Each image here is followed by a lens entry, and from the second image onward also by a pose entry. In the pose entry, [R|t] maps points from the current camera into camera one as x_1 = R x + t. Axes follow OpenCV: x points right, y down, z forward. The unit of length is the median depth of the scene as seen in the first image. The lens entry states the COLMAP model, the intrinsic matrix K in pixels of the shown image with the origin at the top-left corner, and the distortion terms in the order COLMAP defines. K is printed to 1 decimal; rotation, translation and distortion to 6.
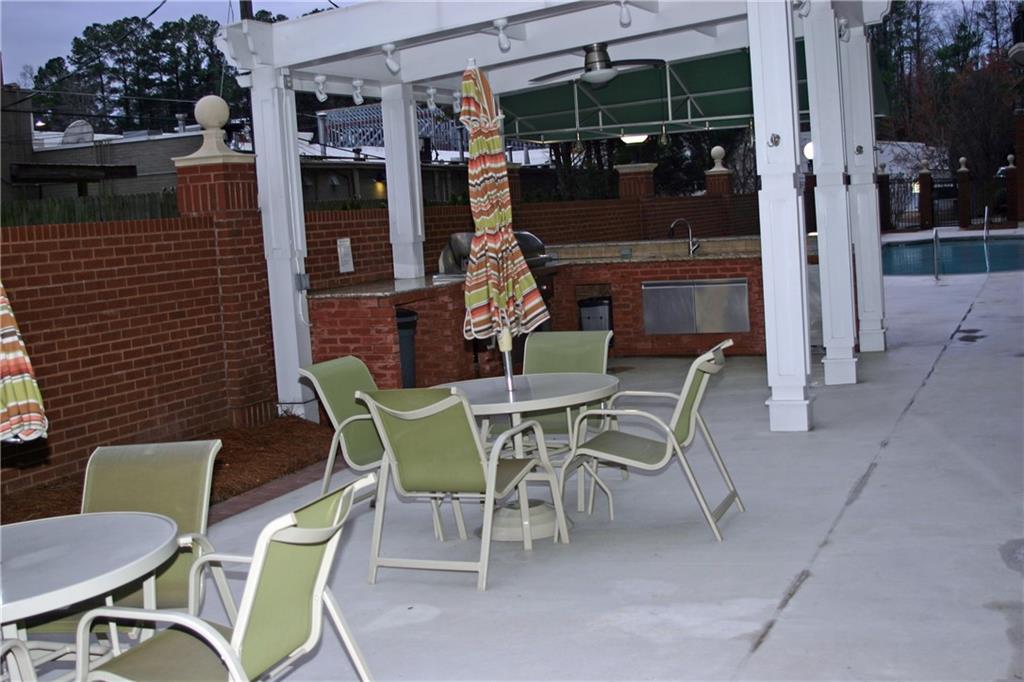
lens RADIAL K [[1318.6, 0, 519.2], [0, 1318.6, 341.5], [0, 0, 1]] dist [-0.058914, 0.000000]
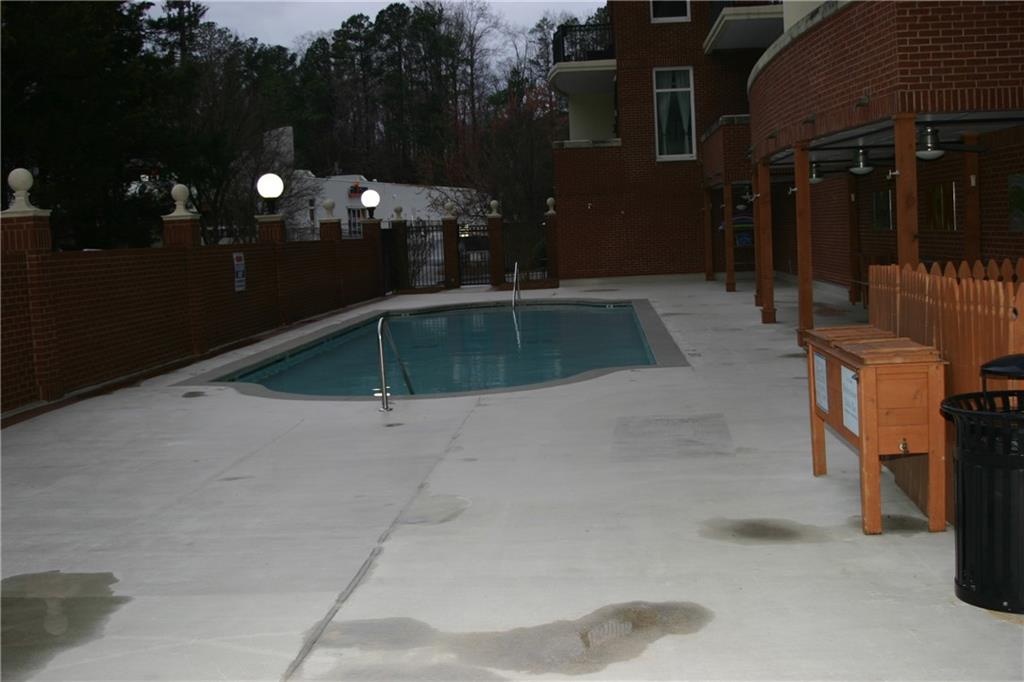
lens RADIAL K [[1318.6, 0, 510.4], [0, 1318.6, 340.5], [0, 0, 1]] dist [-0.058914, 0.000000]
pose [[0.951864, -0.019157, 0.305922, 0.099963], [0.030086, 0.999065, -0.031051, -0.028503], [-0.305041, 0.038760, 0.951550, 0.225790]]
